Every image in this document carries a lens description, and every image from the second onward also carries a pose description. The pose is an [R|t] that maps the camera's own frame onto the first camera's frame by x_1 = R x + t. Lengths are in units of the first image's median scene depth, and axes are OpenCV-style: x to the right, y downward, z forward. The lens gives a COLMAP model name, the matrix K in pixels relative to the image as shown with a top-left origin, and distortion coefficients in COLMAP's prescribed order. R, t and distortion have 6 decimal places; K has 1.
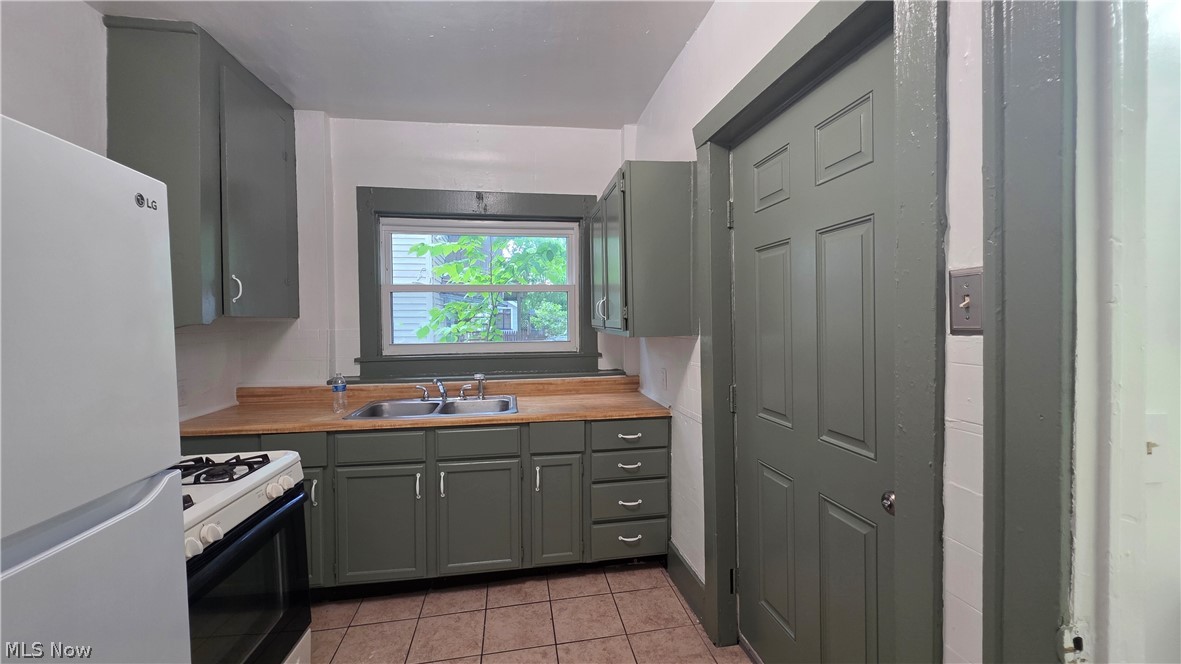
lens RADIAL K [[470.7, 0, 589.0], [0, 470.7, 328.5], [0, 0, 1]] dist [-0.001751, 0.000497]
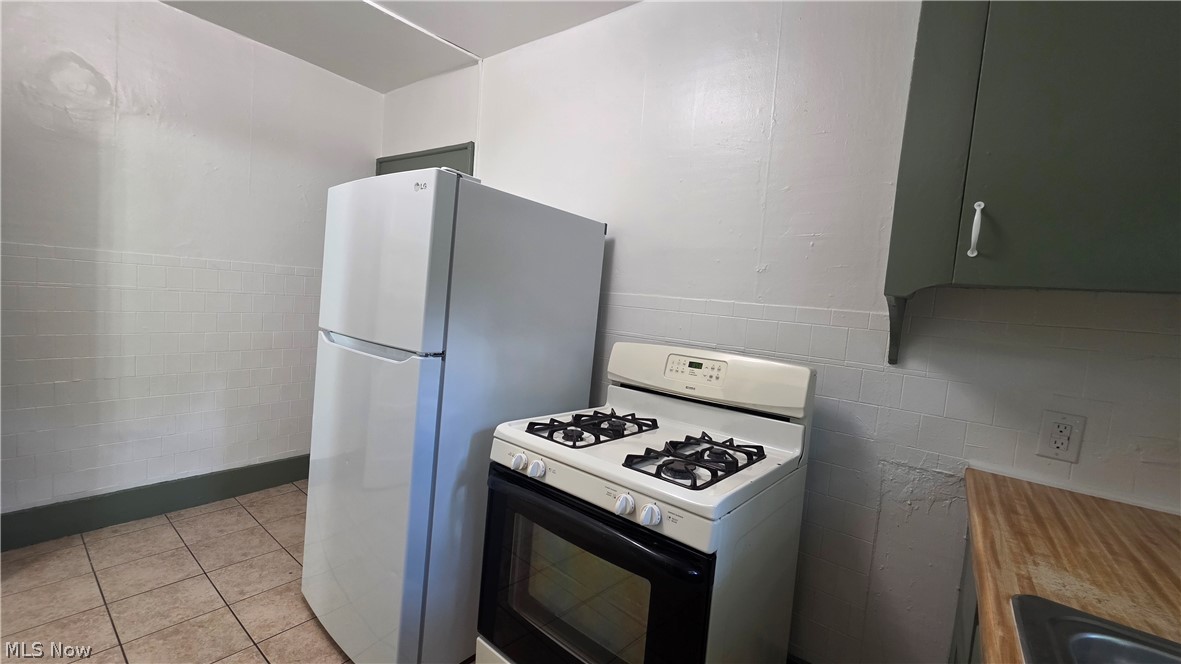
lens RADIAL K [[470.7, 0, 595.7], [0, 470.7, 333.5], [0, 0, 1]] dist [-0.001751, 0.000497]
pose [[-0.726712, 0.005005, -0.686924, -0.092237], [-0.086179, 0.991409, 0.098395, 0.009680], [0.681515, 0.130703, -0.720037, 0.962537]]
